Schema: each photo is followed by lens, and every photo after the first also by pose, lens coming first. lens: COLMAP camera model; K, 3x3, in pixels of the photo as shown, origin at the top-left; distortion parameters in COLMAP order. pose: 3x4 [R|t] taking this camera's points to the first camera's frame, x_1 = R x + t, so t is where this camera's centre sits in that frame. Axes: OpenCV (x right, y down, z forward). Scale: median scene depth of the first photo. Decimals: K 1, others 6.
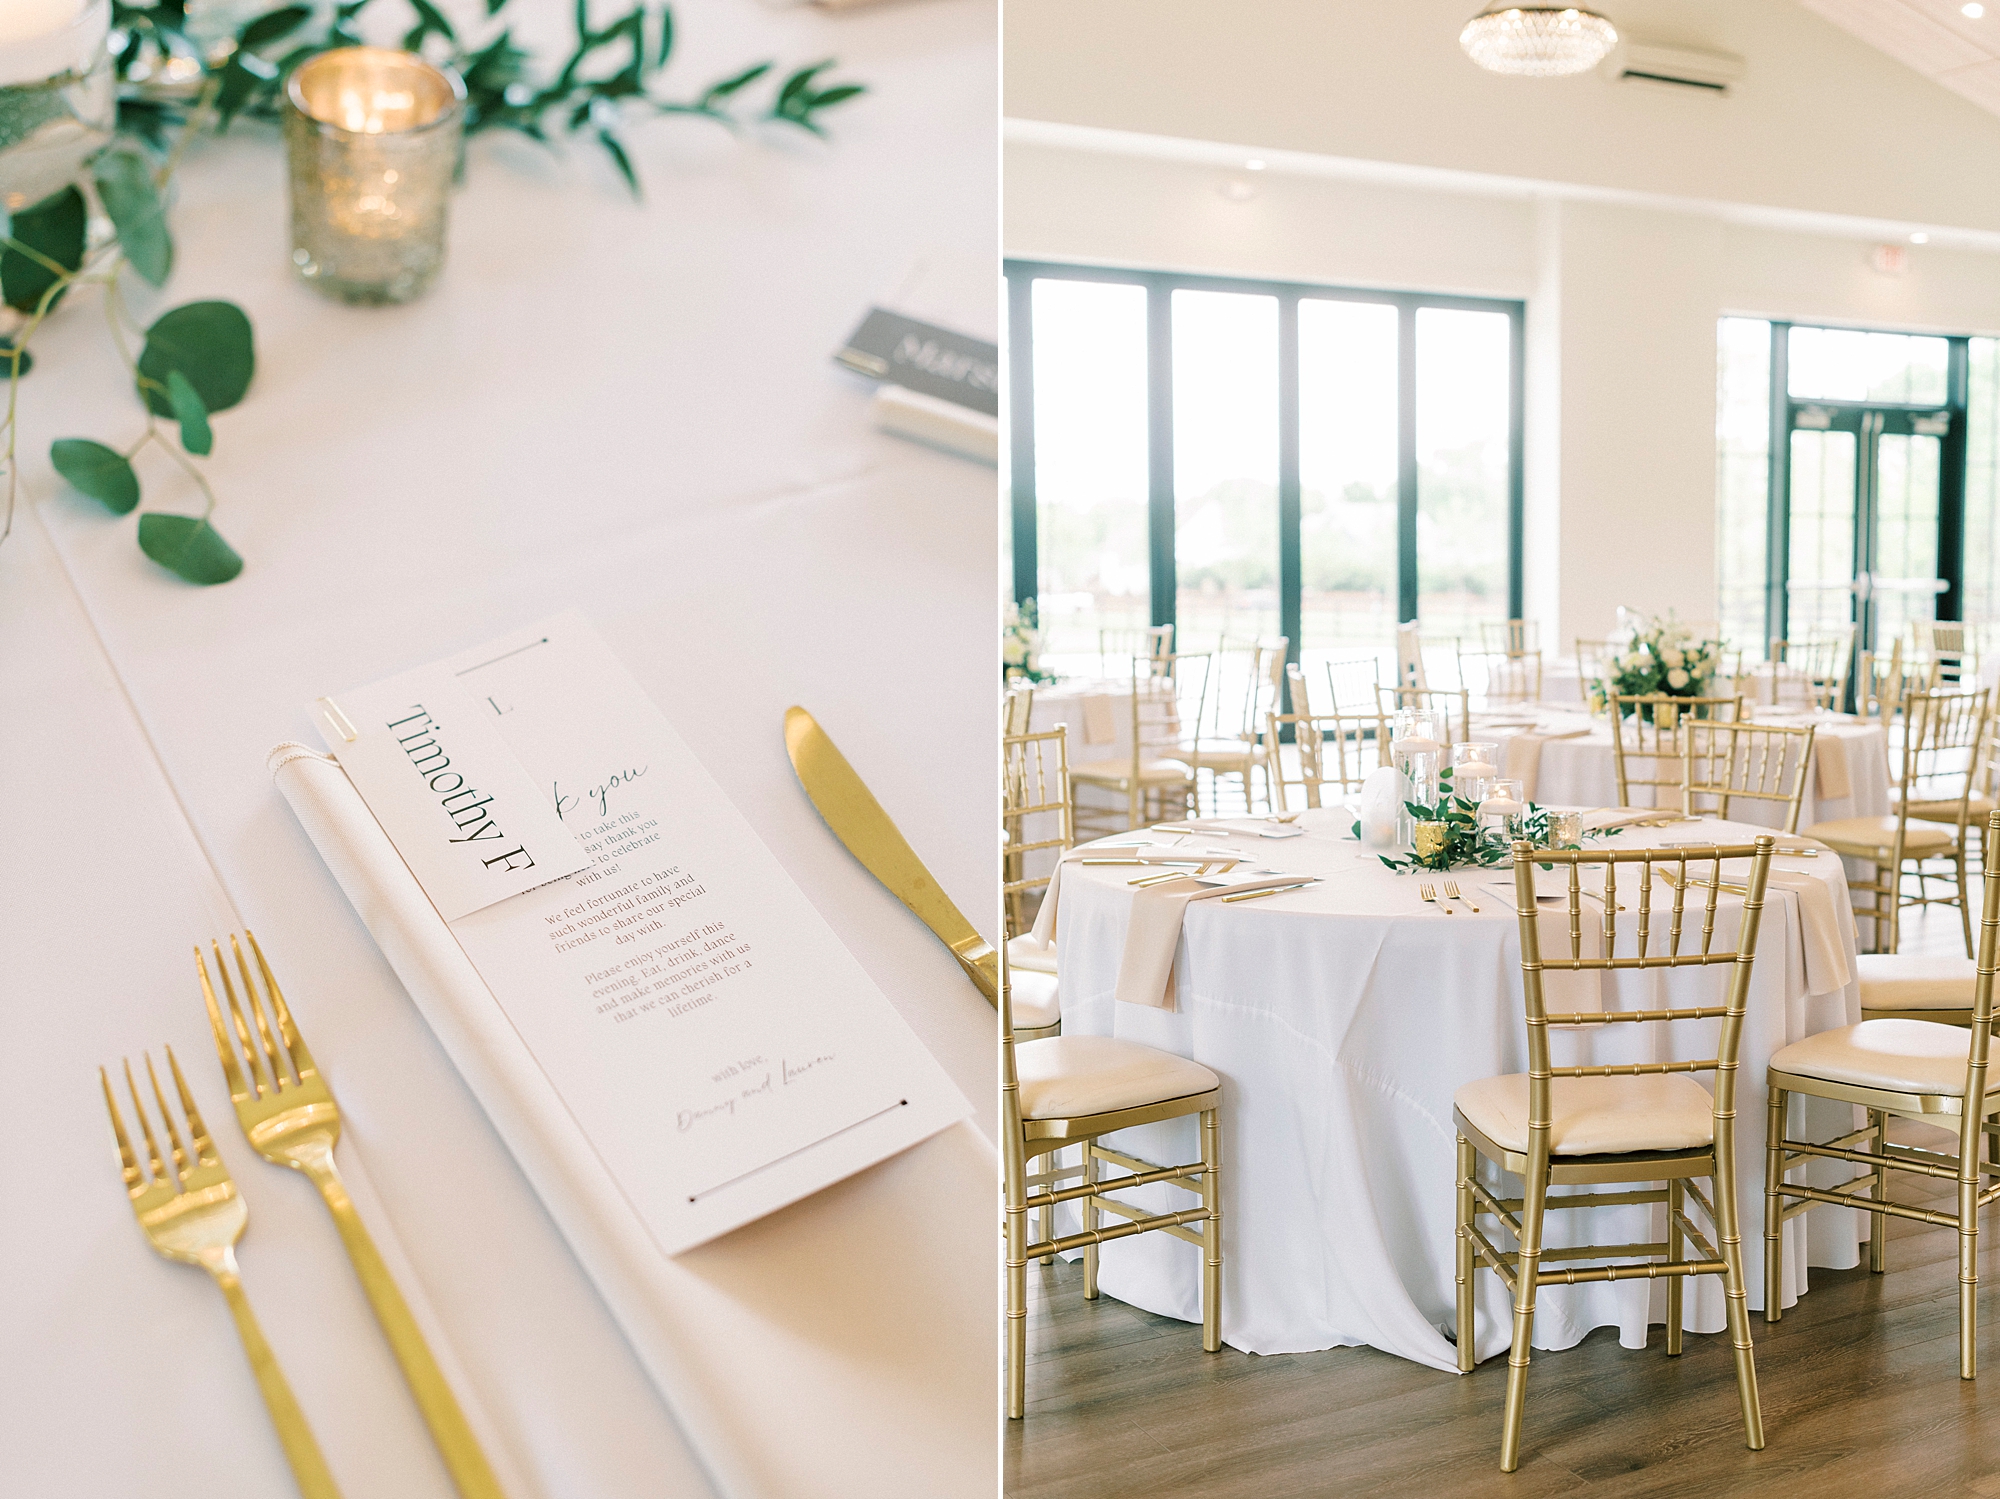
lens RADIAL K [[2882.8, 0, 1000.0], [0, 2882.8, 749.5], [0, 0, 1]] dist [-0.157036, -0.026653]
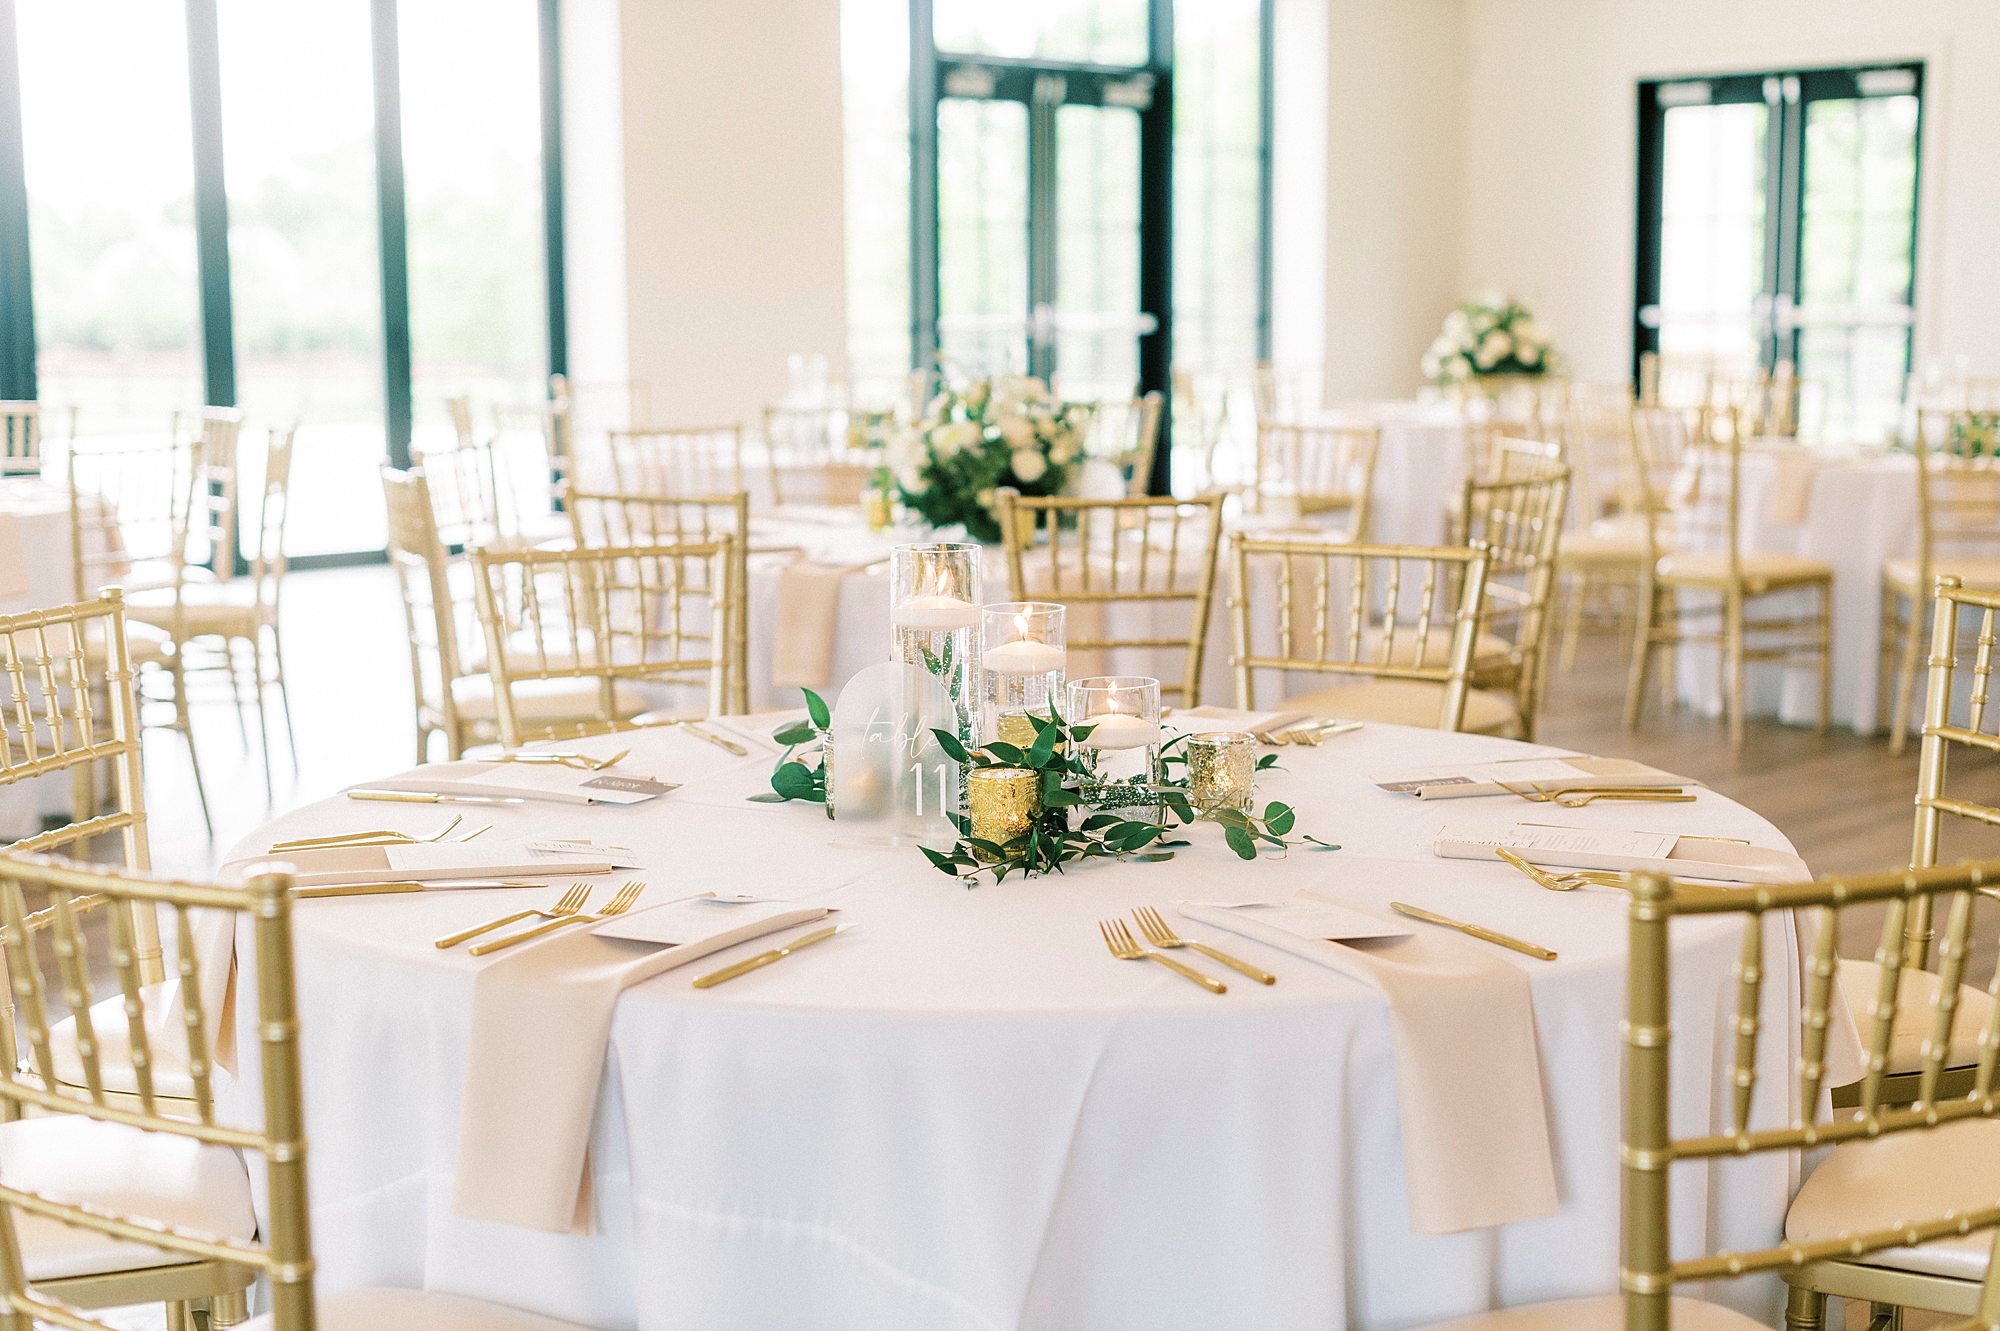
lens RADIAL K [[3700.0, 0, 1000.0], [0, 3700.0, 665.5], [0, 0, 1]] dist [-0.170476, 0.148781]
pose [[0.933597, -0.037090, 0.356400, -0.048783], [0.026751, 0.999067, 0.033894, -0.009183], [-0.357325, -0.022109, 0.933719, 0.267875]]
